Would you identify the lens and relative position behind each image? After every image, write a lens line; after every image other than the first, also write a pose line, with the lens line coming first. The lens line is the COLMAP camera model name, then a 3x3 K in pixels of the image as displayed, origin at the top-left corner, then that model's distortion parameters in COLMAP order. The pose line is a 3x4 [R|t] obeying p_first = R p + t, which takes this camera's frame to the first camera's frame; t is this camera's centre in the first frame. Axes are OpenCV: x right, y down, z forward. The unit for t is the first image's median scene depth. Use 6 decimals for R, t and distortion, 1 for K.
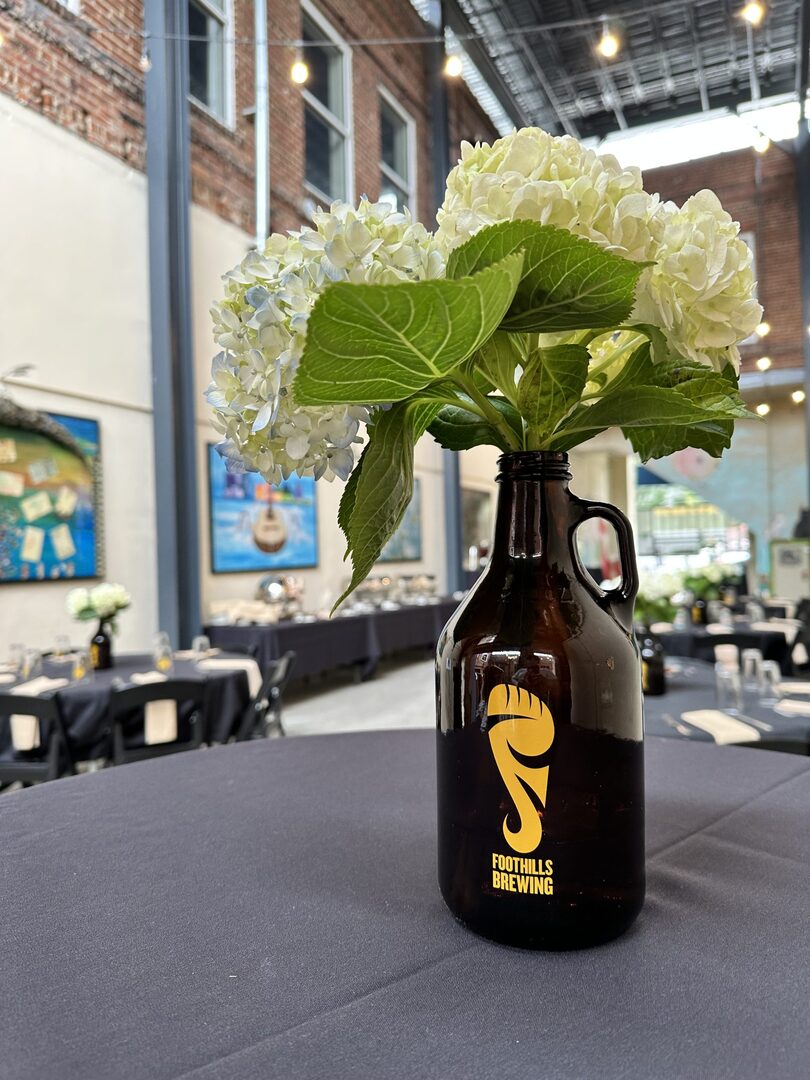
lens RADIAL K [[800.8, 0, 405.0], [0, 800.8, 540.0], [0, 0, 1]] dist [0.080714, -0.089989]
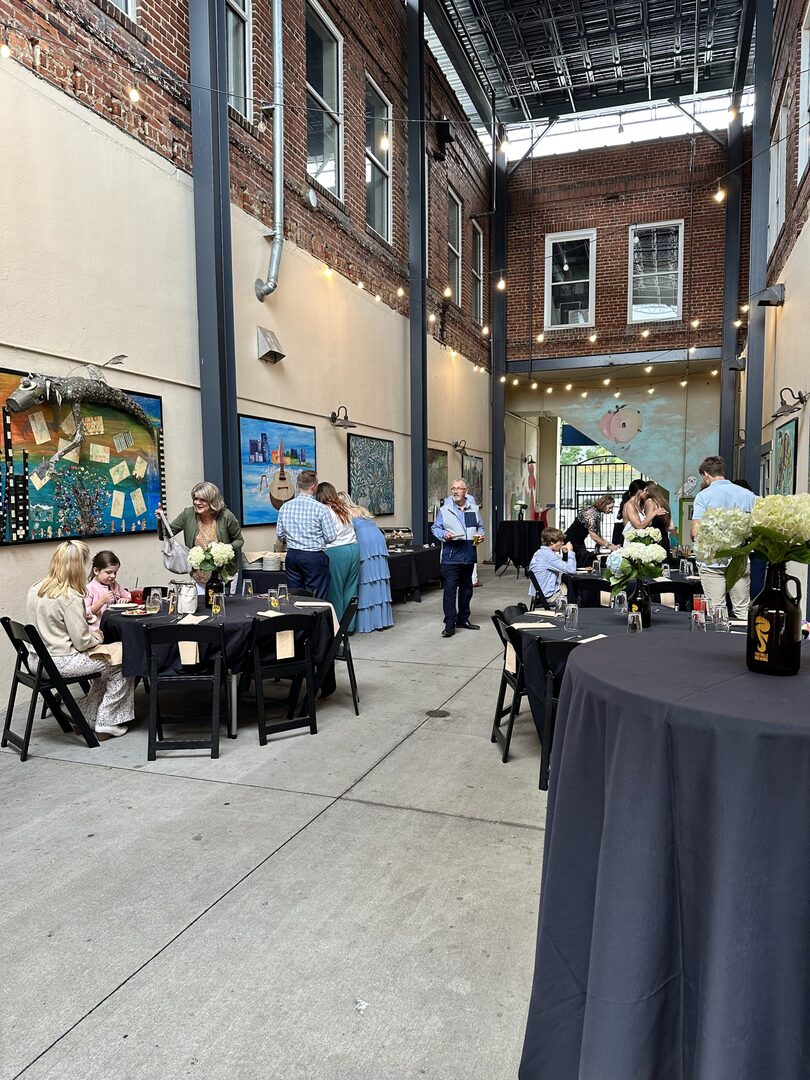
lens RADIAL K [[788.1, 0, 405.0], [0, 788.1, 540.0], [0, 0, 1]] dist [0.191831, -0.193565]
pose [[0.993808, 0.015920, 0.109963, -0.142946], [-0.023897, 0.997146, 0.071613, -0.031905], [-0.108509, -0.073798, 0.991352, -0.198573]]
